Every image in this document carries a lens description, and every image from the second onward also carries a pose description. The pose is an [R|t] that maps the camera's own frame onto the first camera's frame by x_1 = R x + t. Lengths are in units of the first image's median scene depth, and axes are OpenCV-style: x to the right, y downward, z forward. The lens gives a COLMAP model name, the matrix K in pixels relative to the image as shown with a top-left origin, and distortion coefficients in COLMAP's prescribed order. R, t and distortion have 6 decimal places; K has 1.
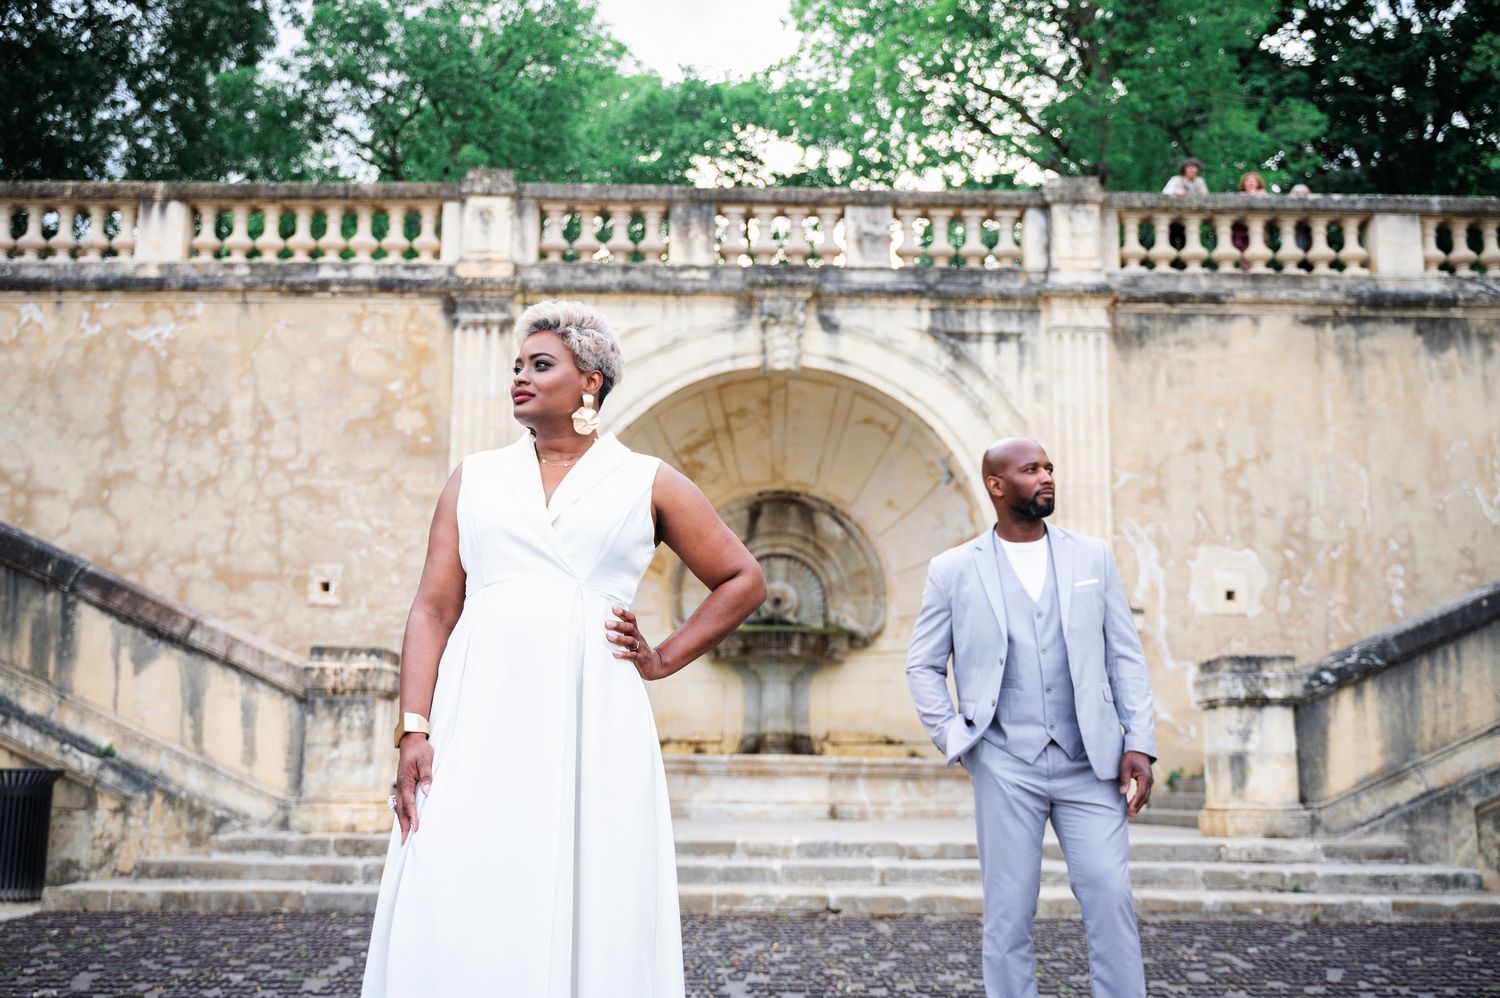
lens RADIAL K [[1556.3, 0, 750.0], [0, 1556.3, 499.0], [0, 0, 1]] dist [0.008861, -0.016626]
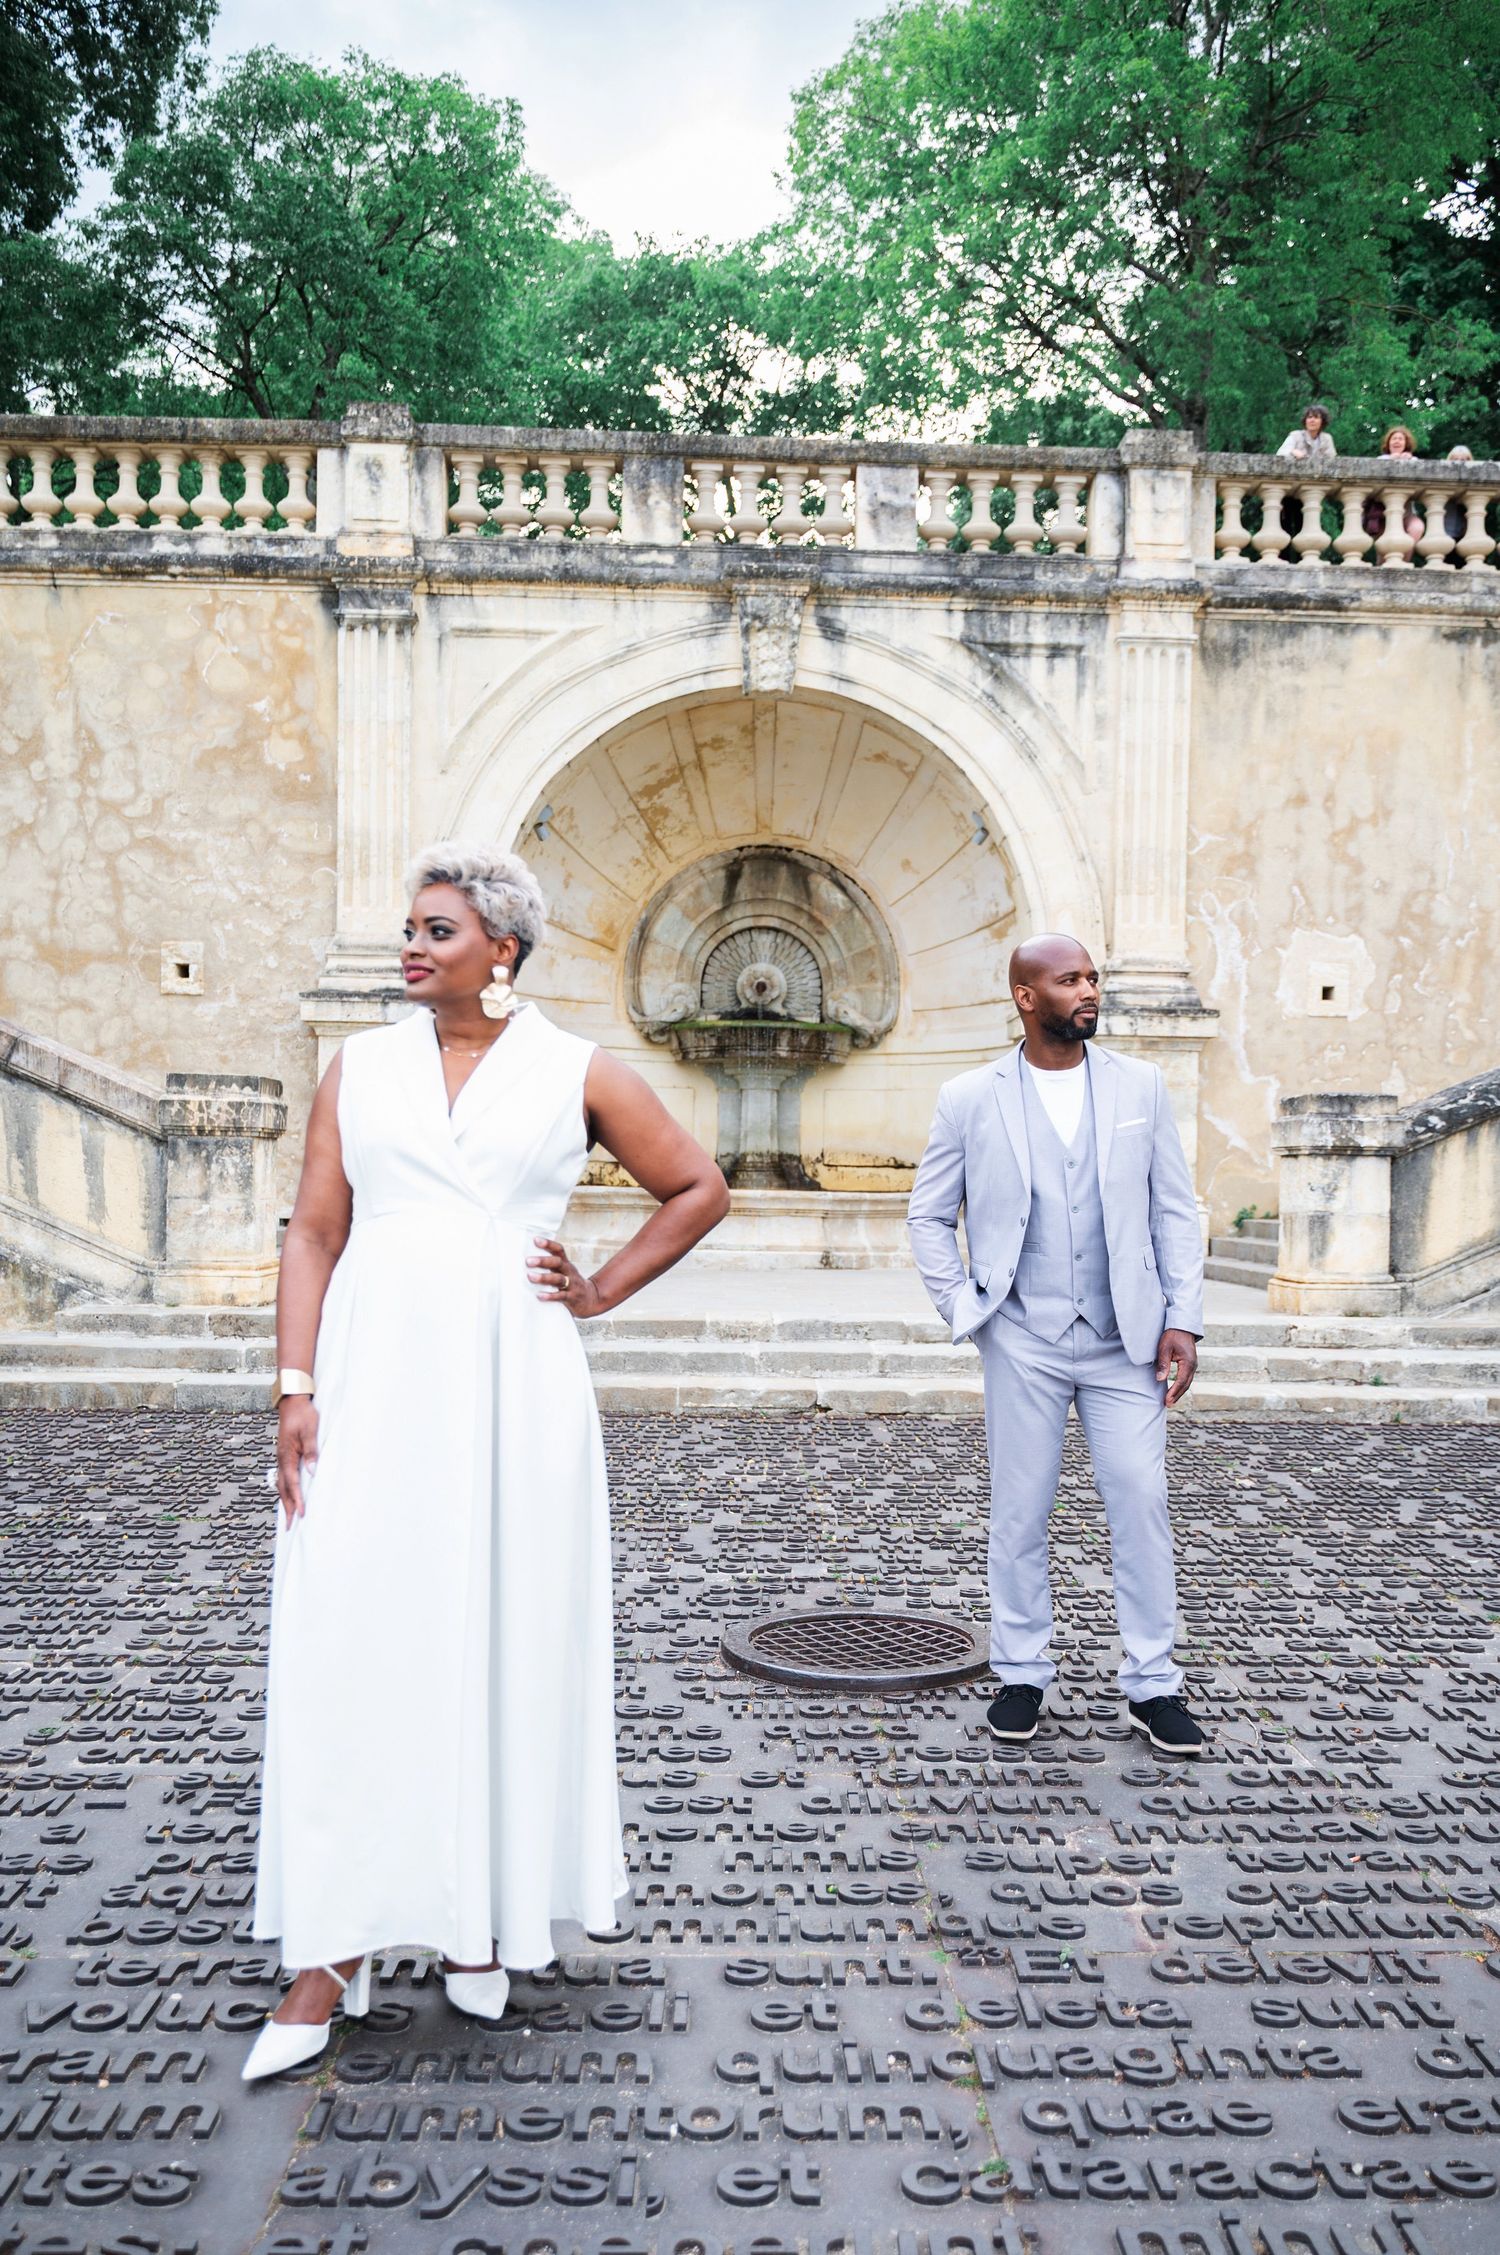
lens RADIAL K [[1960.7, 0, 797.1], [0, 1960.7, 1227.6], [0, 0, 1]] dist [0.003488, -0.011272]
pose [[0.999382, 0.005696, 0.034682, 0.002053], [-0.012808, 0.977945, 0.208468, -0.025817], [-0.032730, -0.208783, 0.977414, 0.000311]]
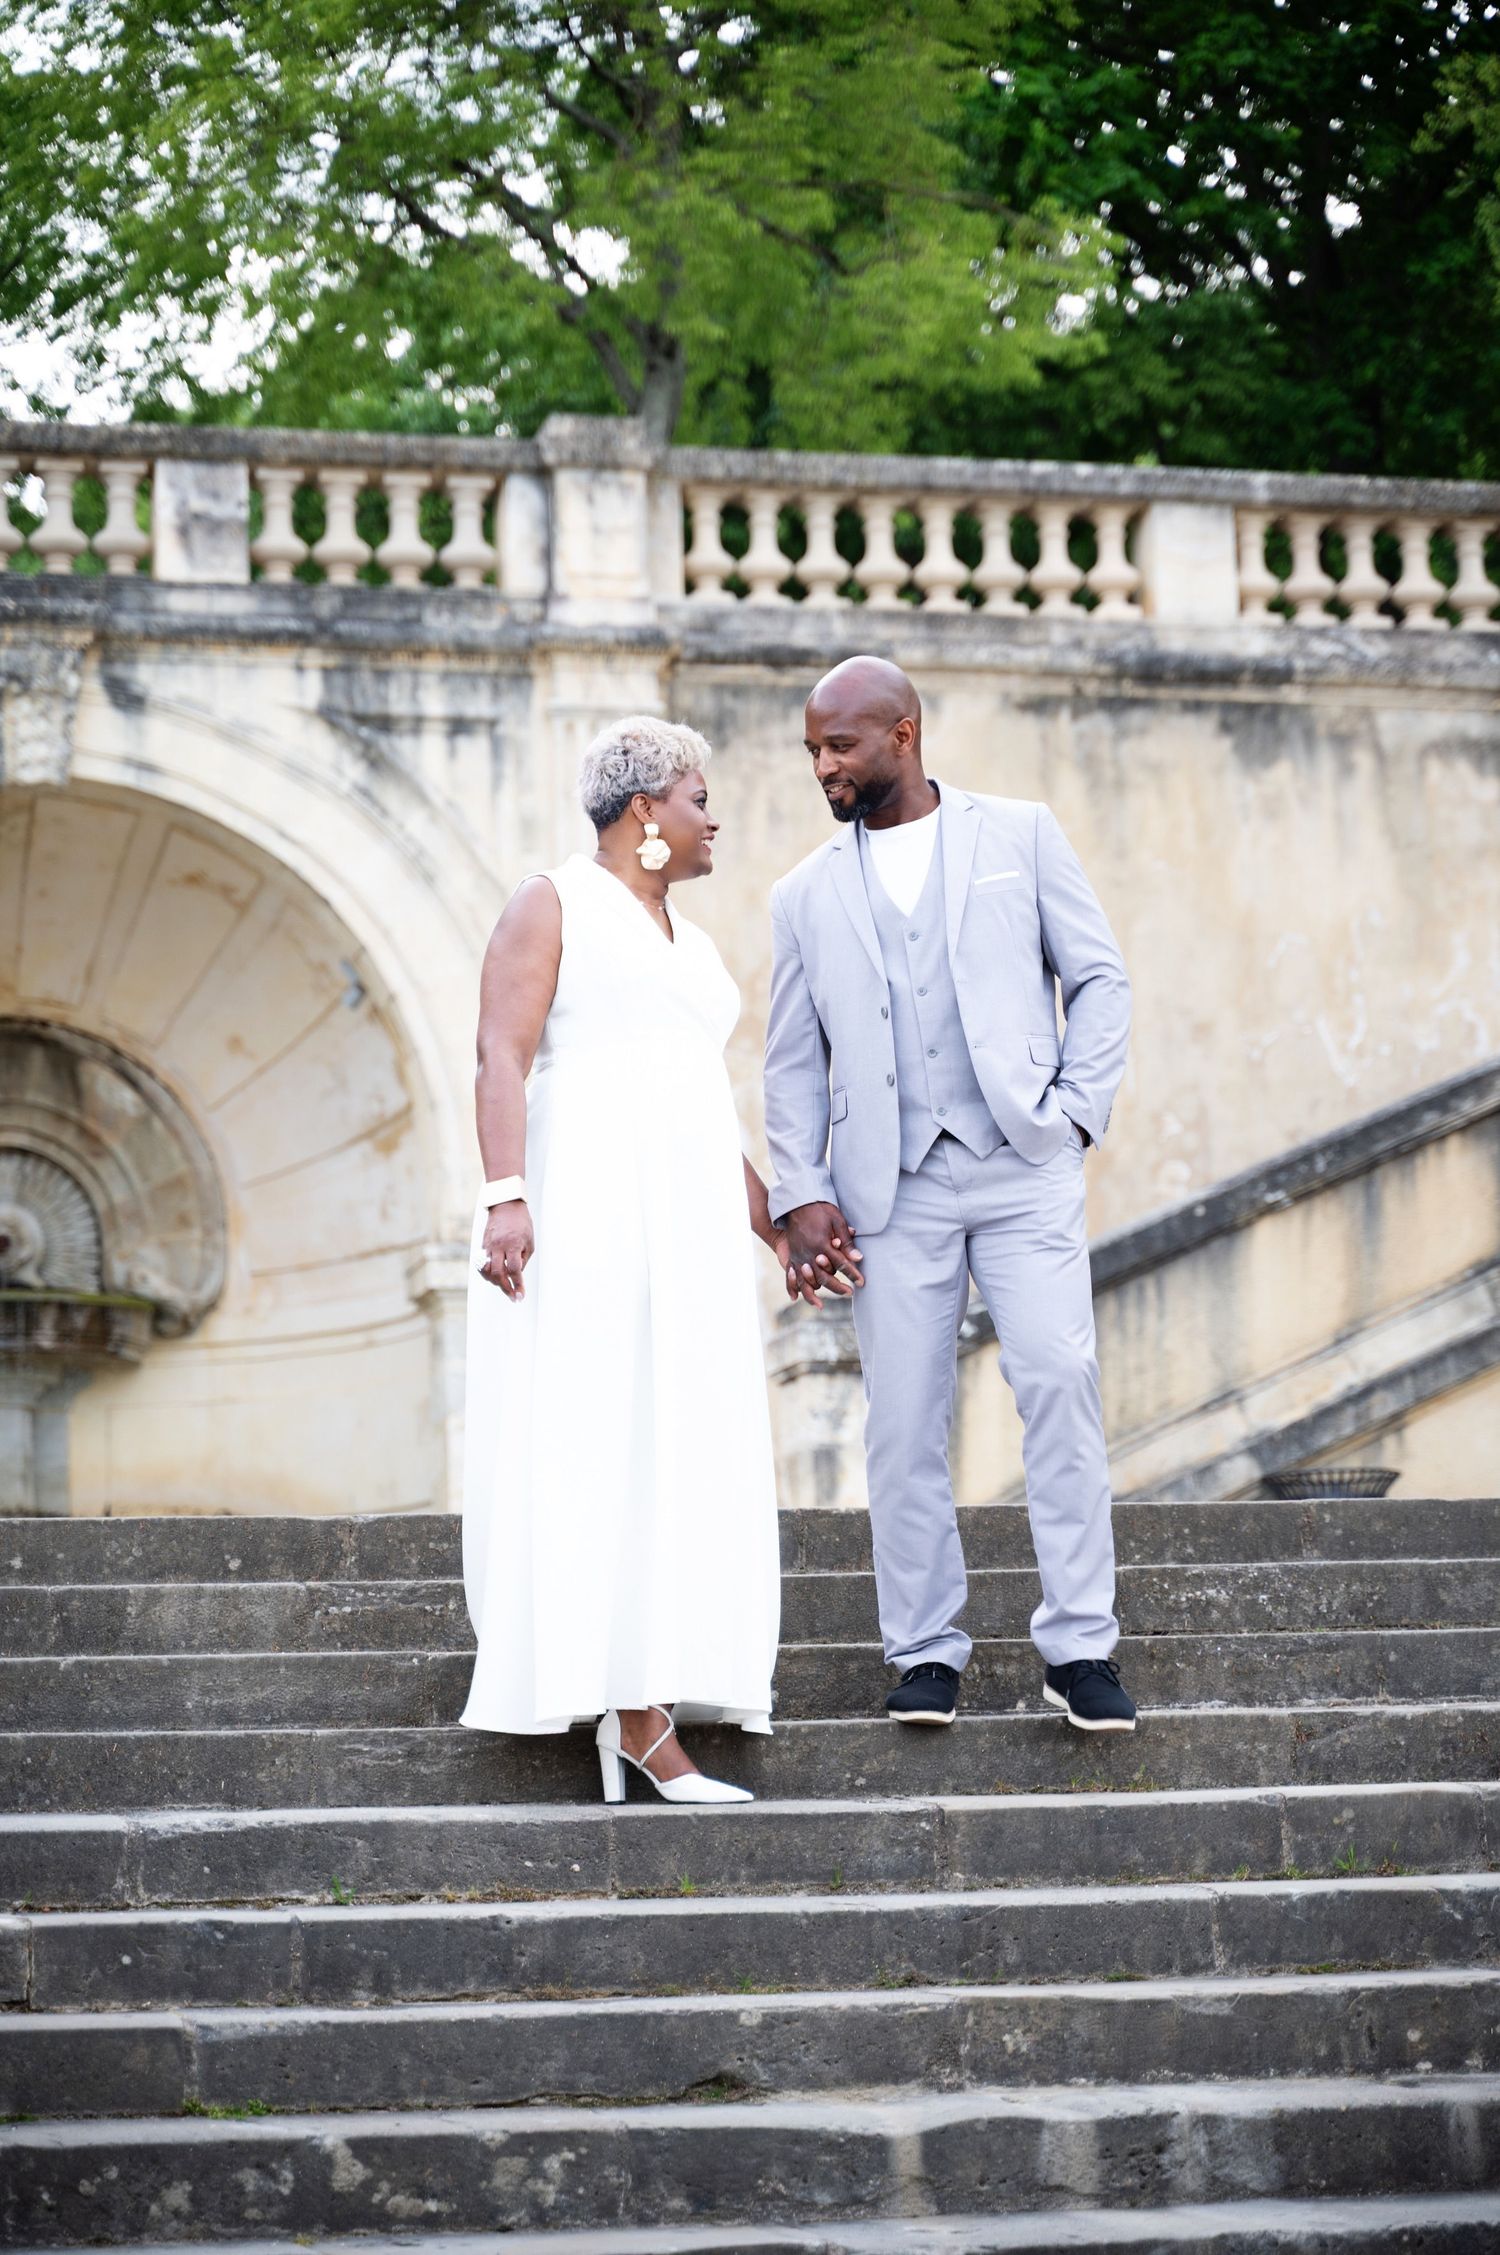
lens RADIAL K [[4746.9, 0, 750.0], [0, 4746.9, 1127.5], [0, 0, 1]] dist [0.023595, -0.736380]
pose [[0.974918, -0.002077, 0.222555, -0.096195], [-0.004015, 0.999630, 0.026916, -0.013104], [-0.222528, -0.027135, 0.974549, -0.566157]]
